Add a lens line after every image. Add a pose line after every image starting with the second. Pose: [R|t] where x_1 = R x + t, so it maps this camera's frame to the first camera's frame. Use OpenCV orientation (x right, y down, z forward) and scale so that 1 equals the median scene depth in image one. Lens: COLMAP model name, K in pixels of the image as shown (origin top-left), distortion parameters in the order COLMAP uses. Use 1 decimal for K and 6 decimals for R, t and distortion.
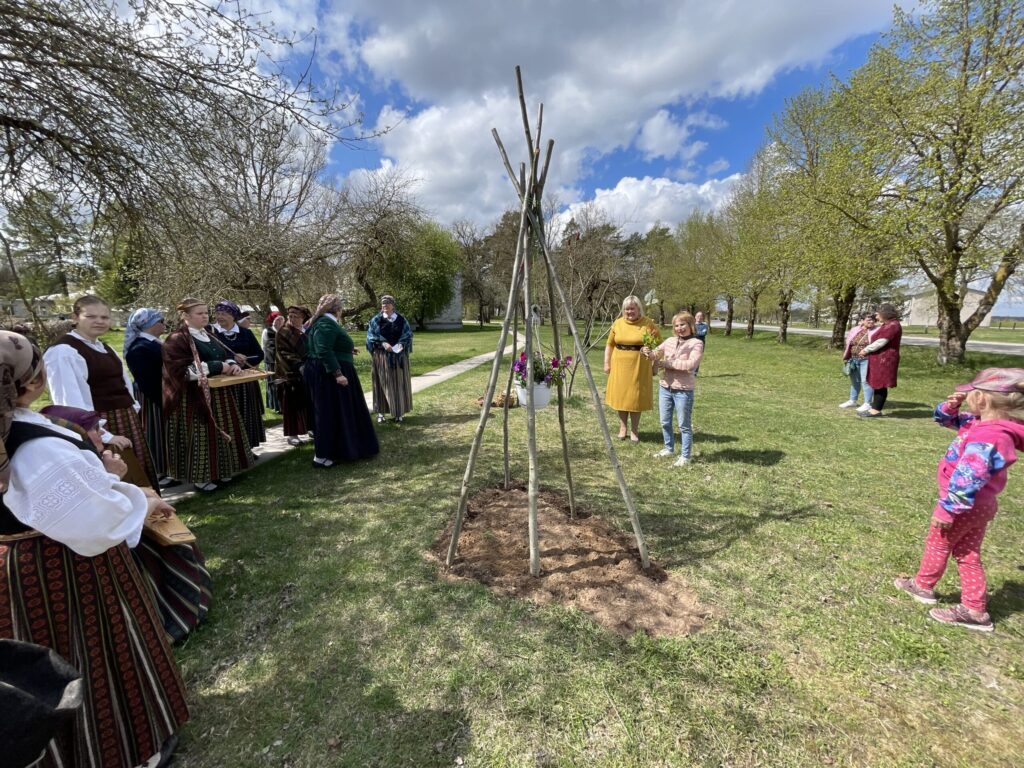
lens RADIAL K [[412.8, 0, 513.2], [0, 412.8, 378.5], [0, 0, 1]] dist [-0.001897, 0.000003]
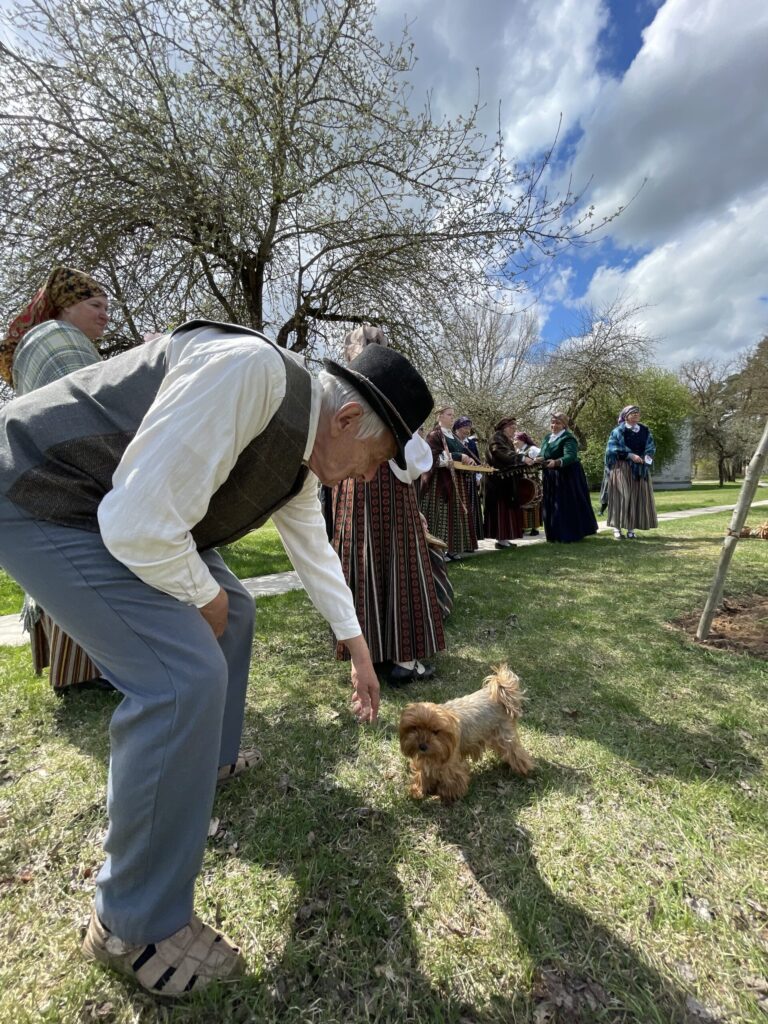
lens RADIAL K [[412.8, 0, 385.1], [0, 412.8, 517.4], [0, 0, 1]] dist [-0.001897, 0.000003]
pose [[0.727796, 0.017382, -0.685574, -0.039397], [-0.068403, 0.996534, -0.047350, 0.205050], [0.682374, 0.081356, 0.726462, -0.008919]]
